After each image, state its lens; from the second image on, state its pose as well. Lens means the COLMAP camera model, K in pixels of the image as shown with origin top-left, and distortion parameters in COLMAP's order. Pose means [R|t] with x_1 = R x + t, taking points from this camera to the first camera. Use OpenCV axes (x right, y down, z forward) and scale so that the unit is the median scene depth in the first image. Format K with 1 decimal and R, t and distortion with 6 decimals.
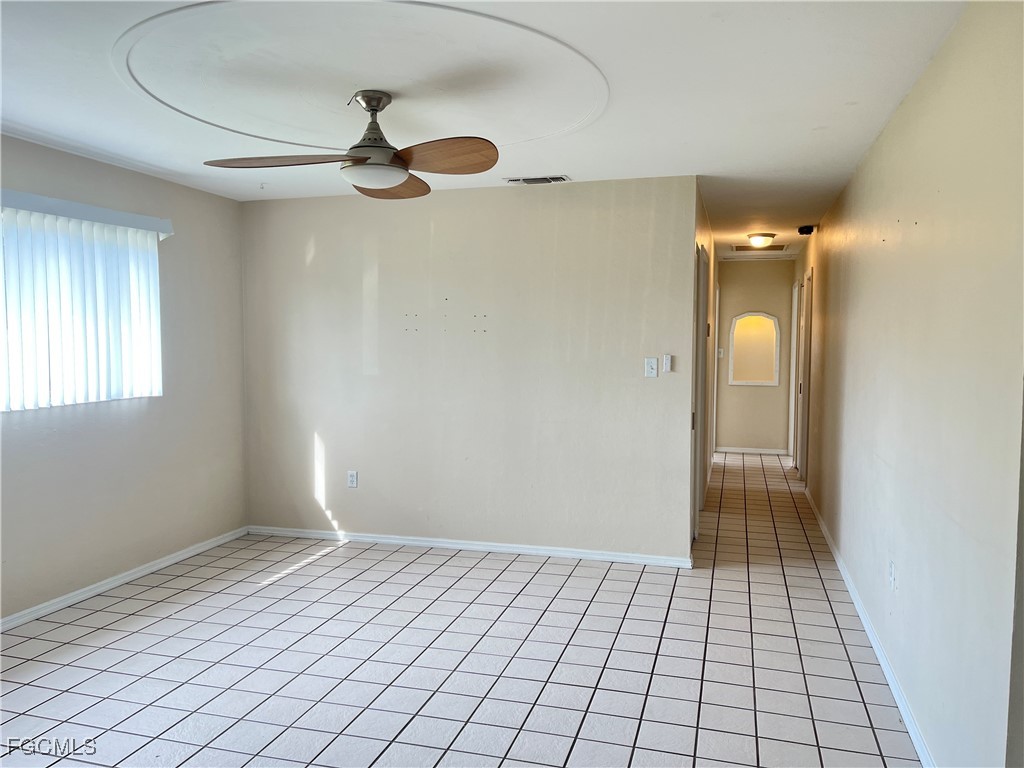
lens RADIAL K [[769.4, 0, 511.0], [0, 769.4, 384.3], [0, 0, 1]] dist [0.053212, -0.081841]
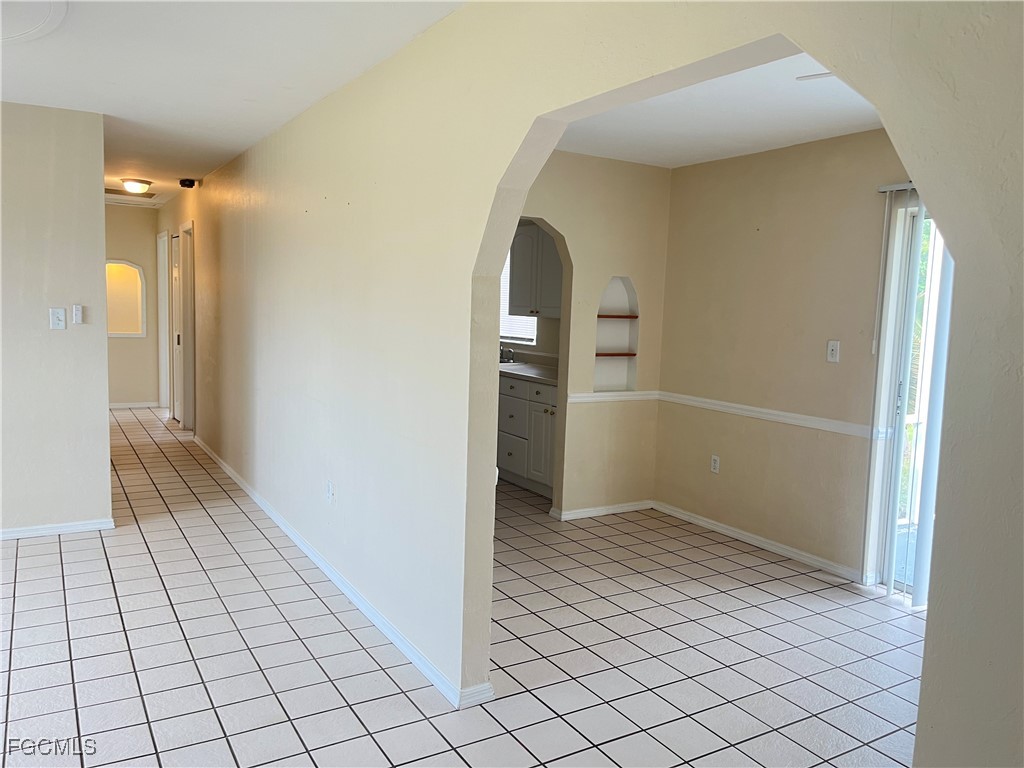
lens RADIAL K [[769.4, 0, 520.3], [0, 769.4, 385.7], [0, 0, 1]] dist [0.053212, -0.081841]
pose [[0.668685, -0.058922, 0.741208, -0.132123], [0.010475, 0.997503, 0.069846, -0.001372], [-0.743472, -0.038941, 0.667632, -0.016688]]
